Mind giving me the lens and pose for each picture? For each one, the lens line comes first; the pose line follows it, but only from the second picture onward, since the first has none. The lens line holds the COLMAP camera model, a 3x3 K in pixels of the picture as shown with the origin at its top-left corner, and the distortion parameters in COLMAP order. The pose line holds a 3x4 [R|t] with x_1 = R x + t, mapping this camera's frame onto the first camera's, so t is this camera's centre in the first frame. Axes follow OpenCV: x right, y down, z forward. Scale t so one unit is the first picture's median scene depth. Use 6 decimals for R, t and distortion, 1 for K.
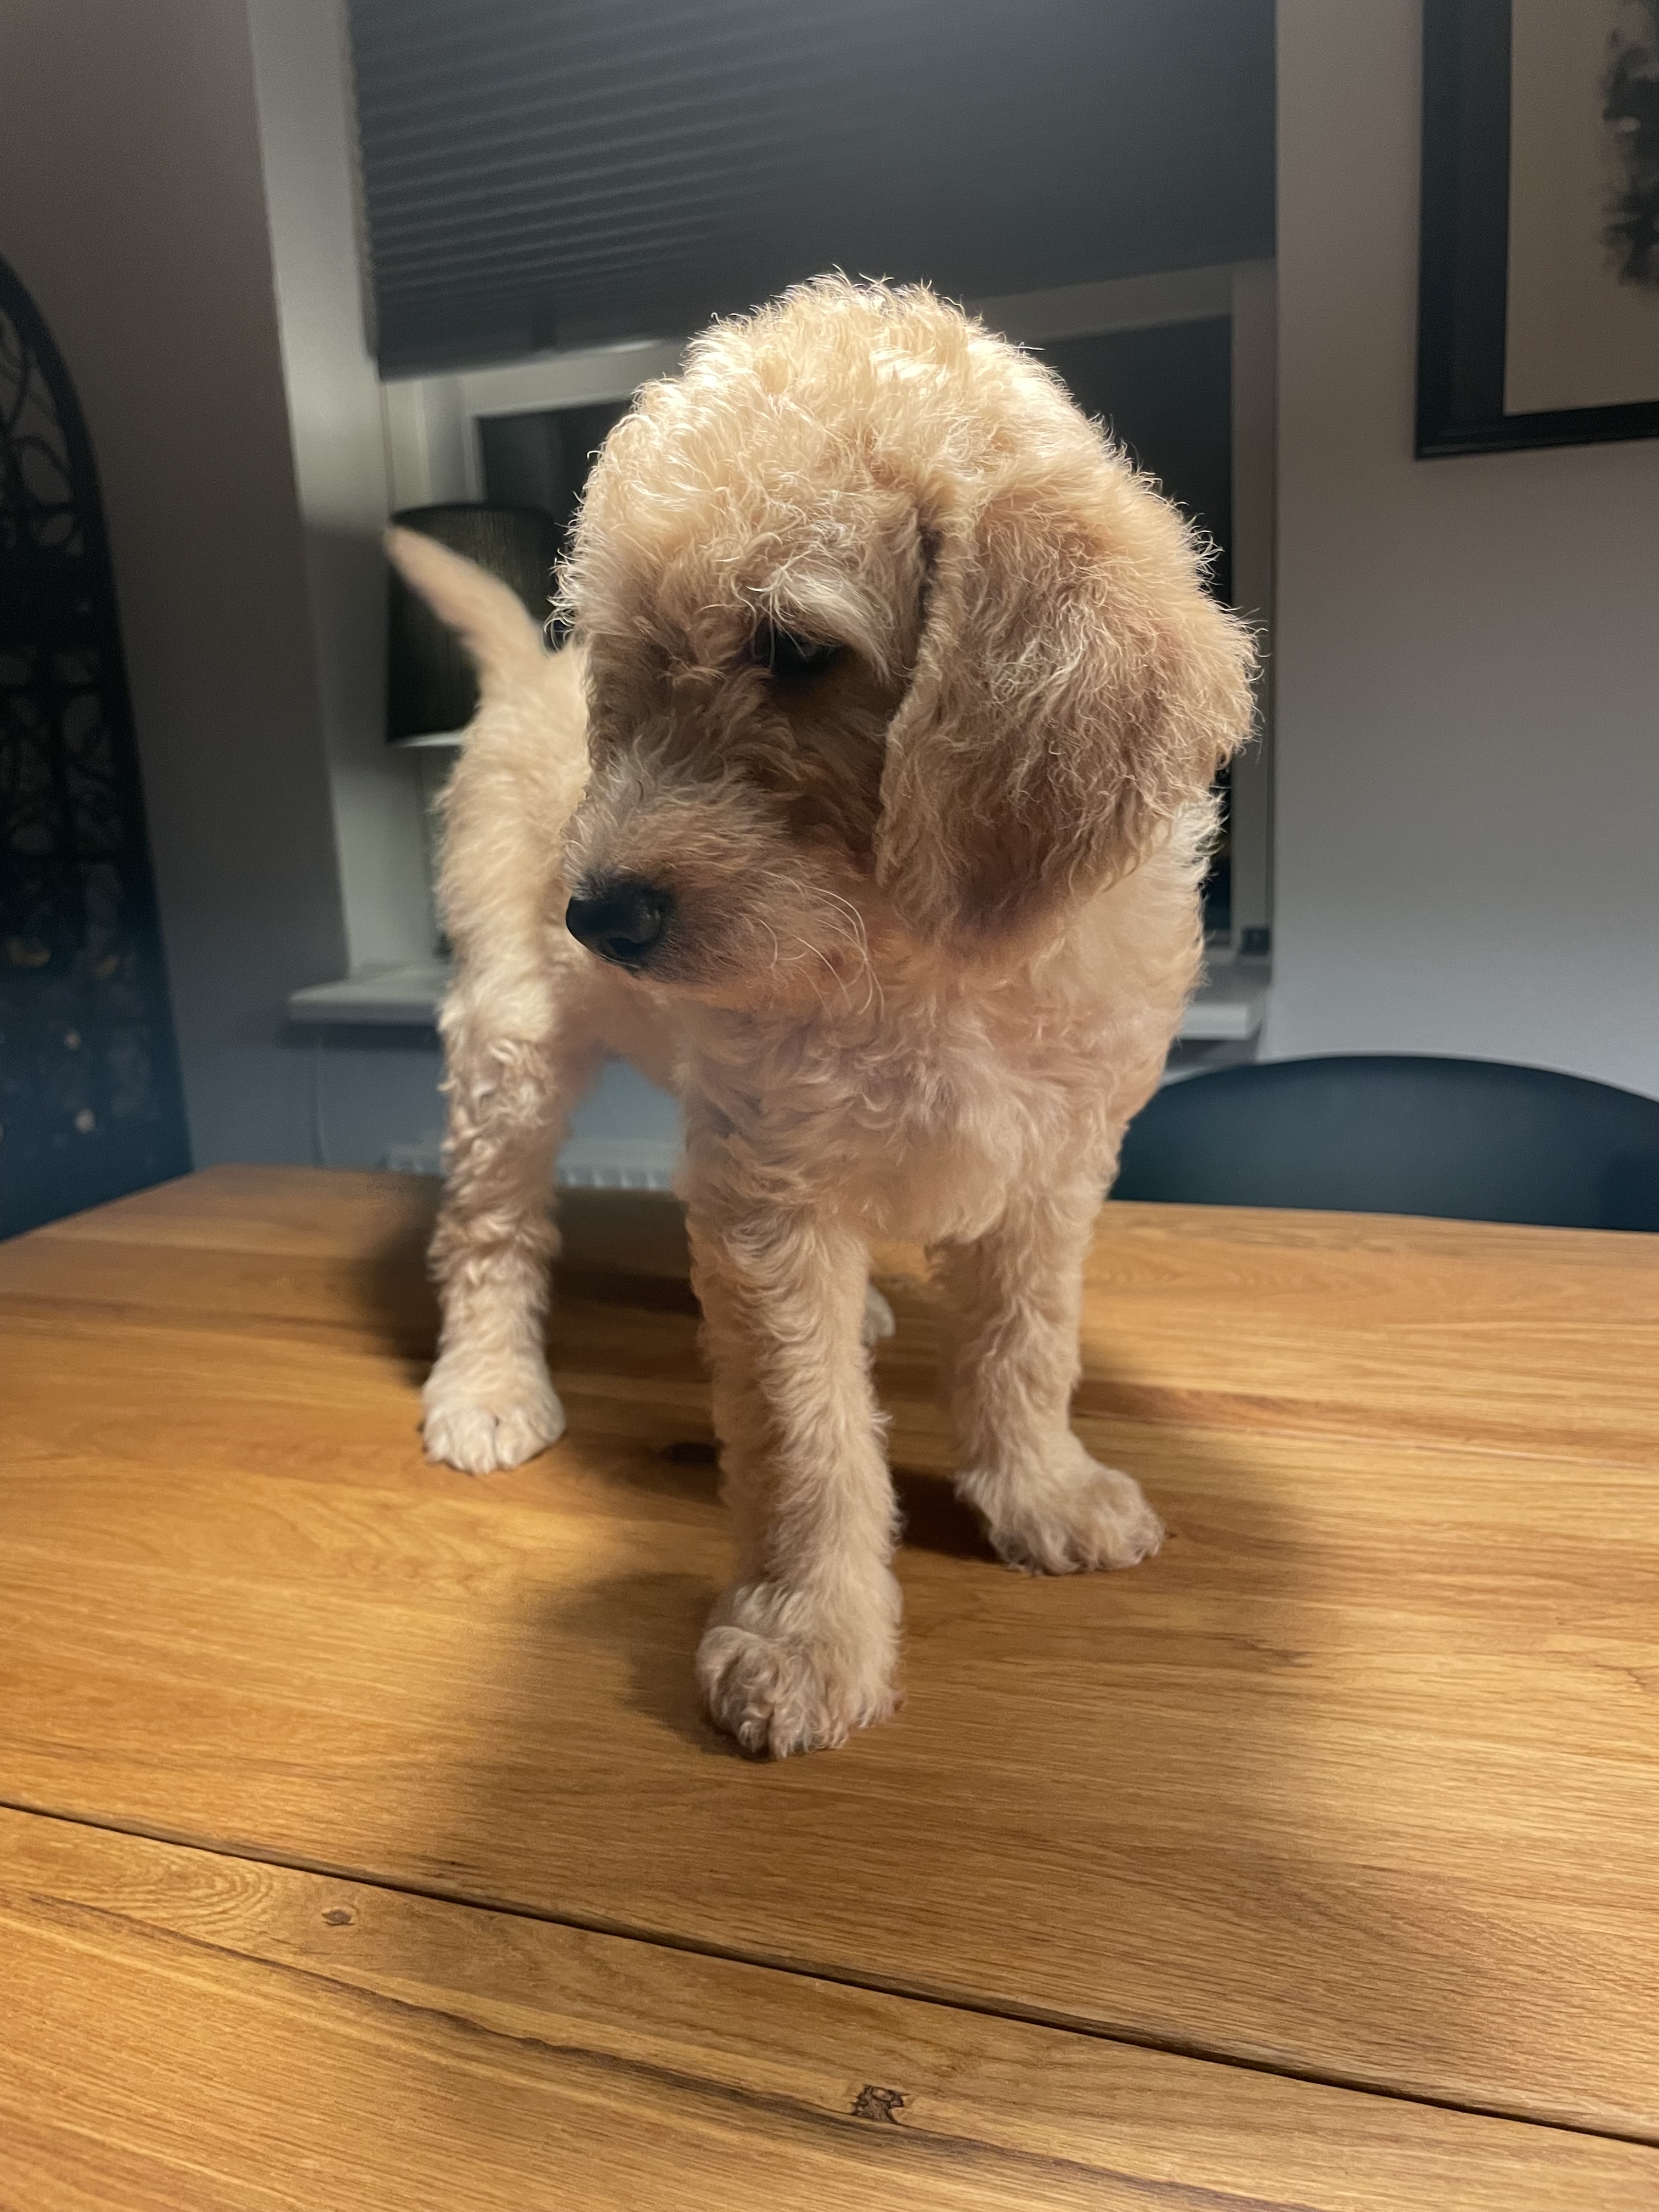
lens RADIAL K [[1706.3, 0, 854.6], [0, 1706.3, 1081.7], [0, 0, 1]] dist [0.078056, -0.121836]
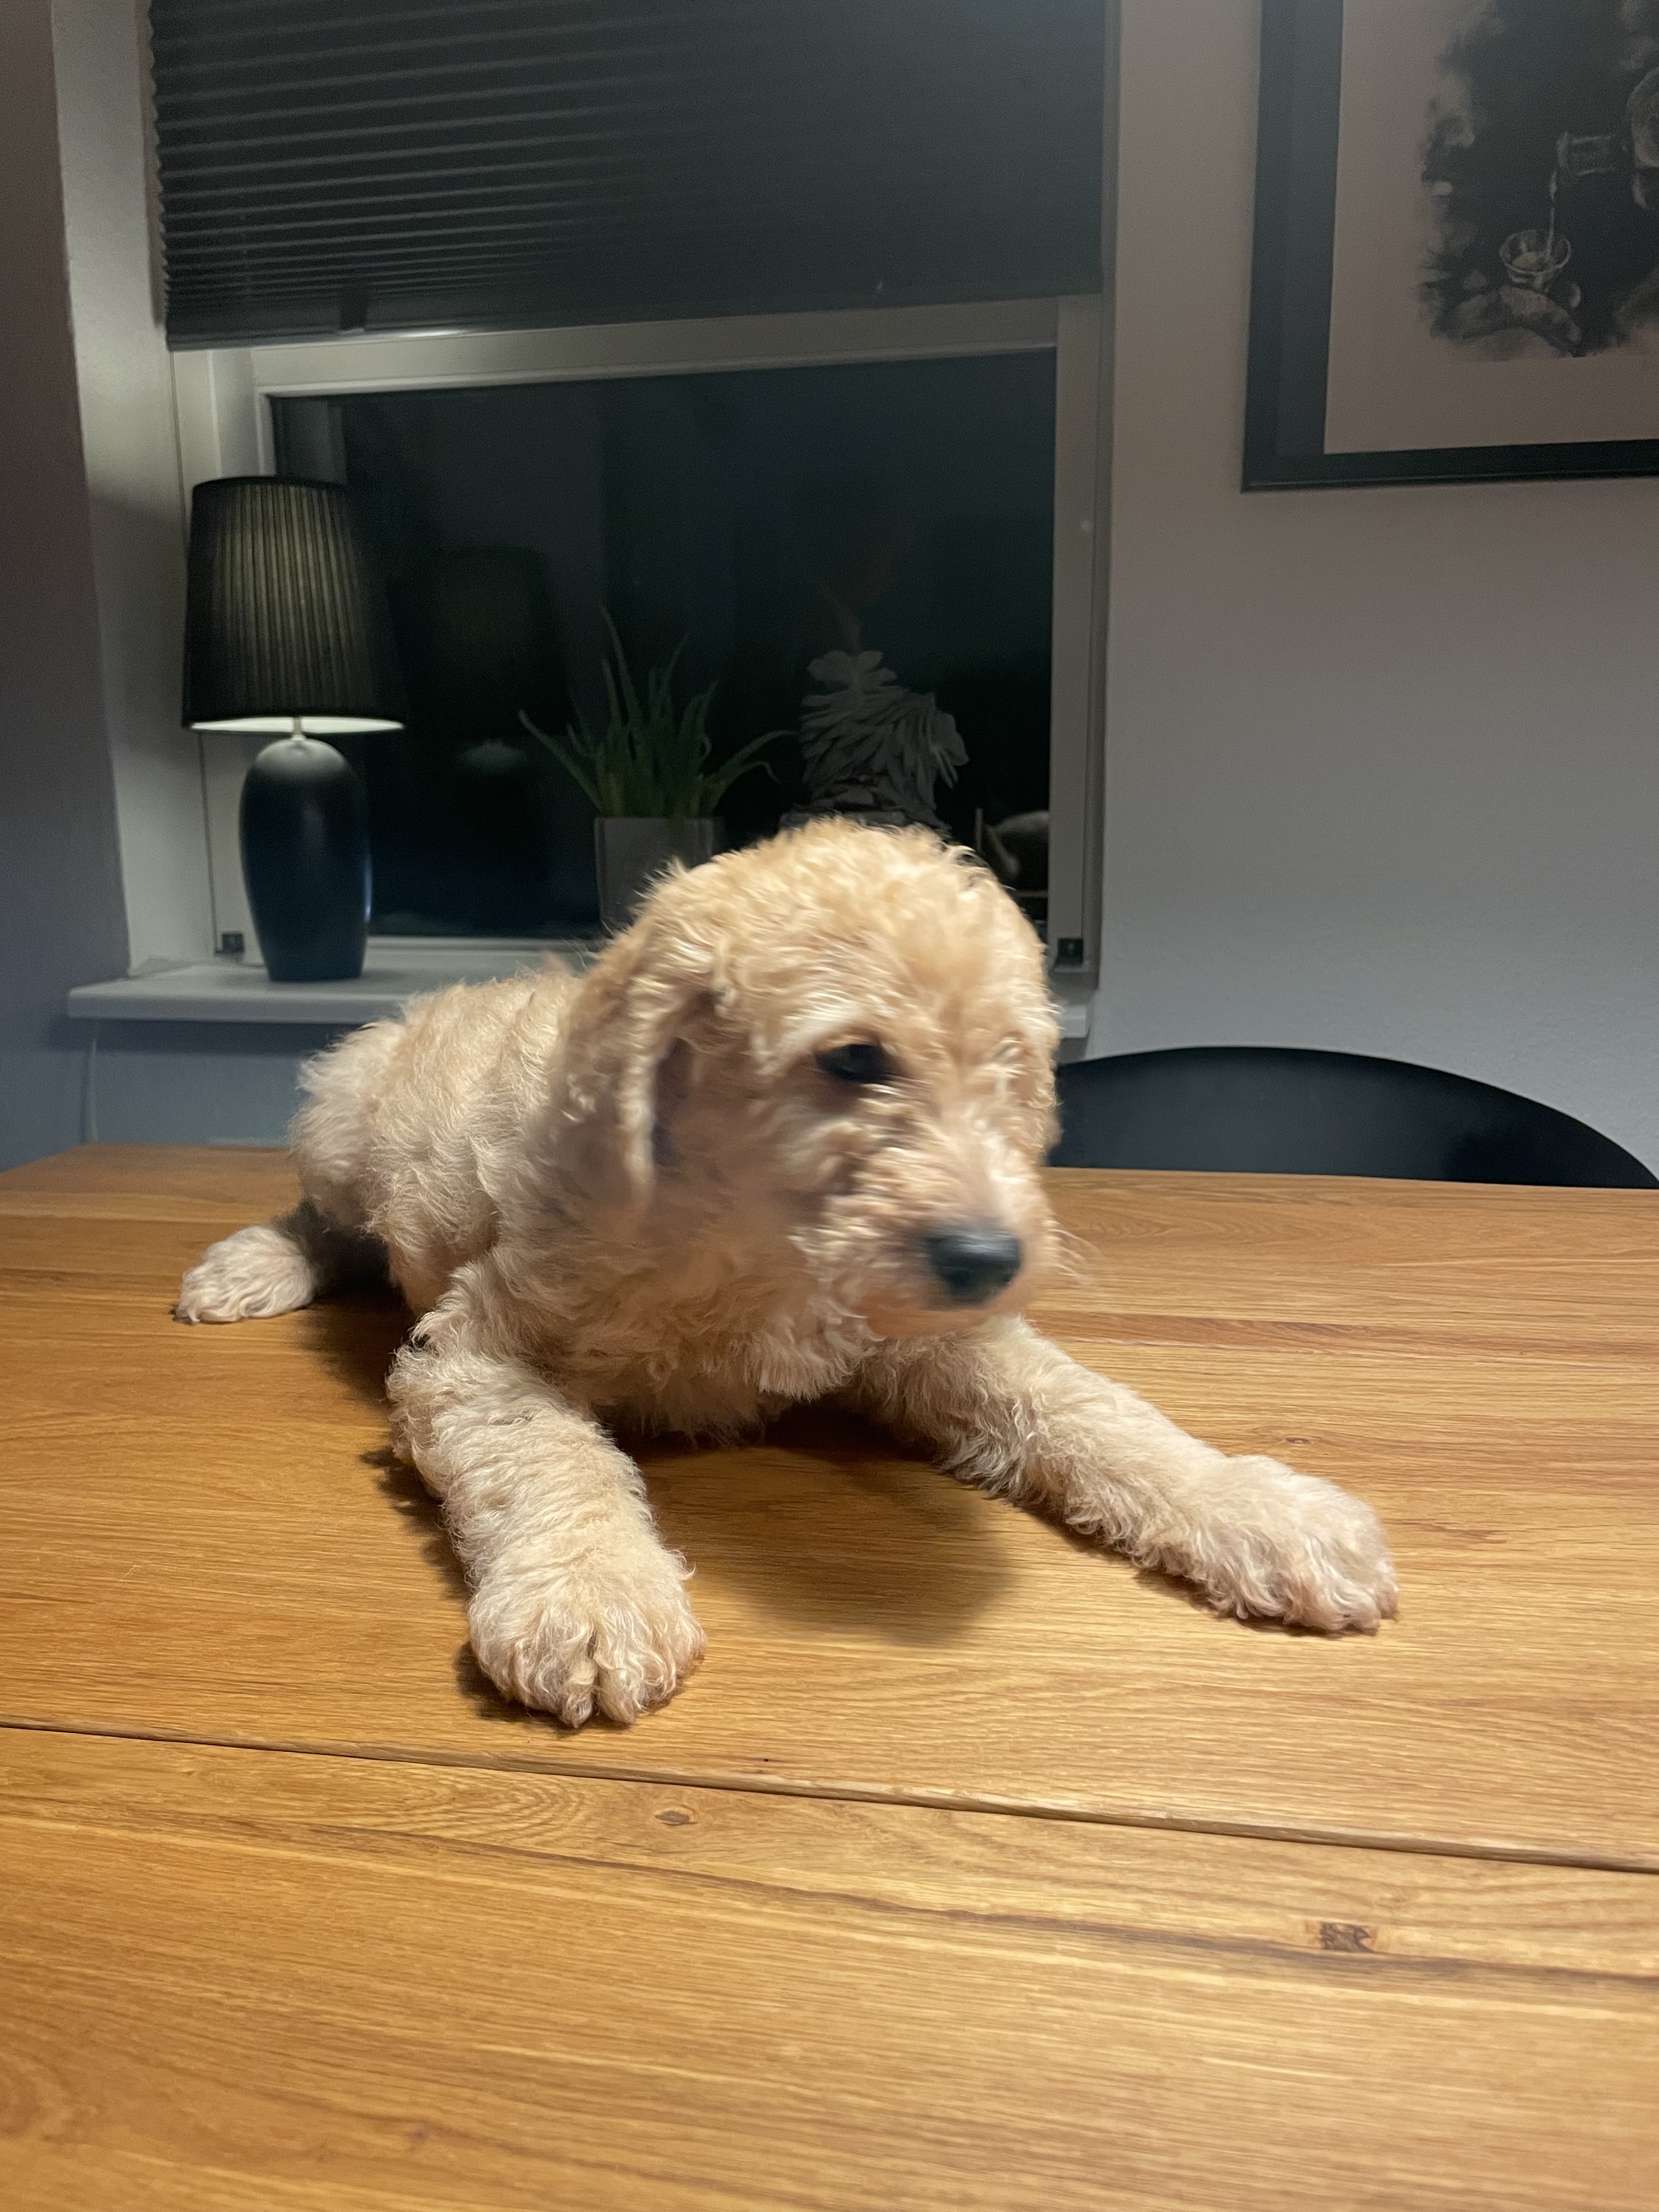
lens RADIAL K [[1682.7, 0, 841.6], [0, 1682.7, 1110.4], [0, 0, 1]] dist [0.076651, -0.115303]
pose [[0.984684, 0.002701, 0.174327, -0.244895], [-0.001189, 0.999961, -0.008776, 0.071568], [-0.174344, 0.008435, 0.984649, 0.049317]]
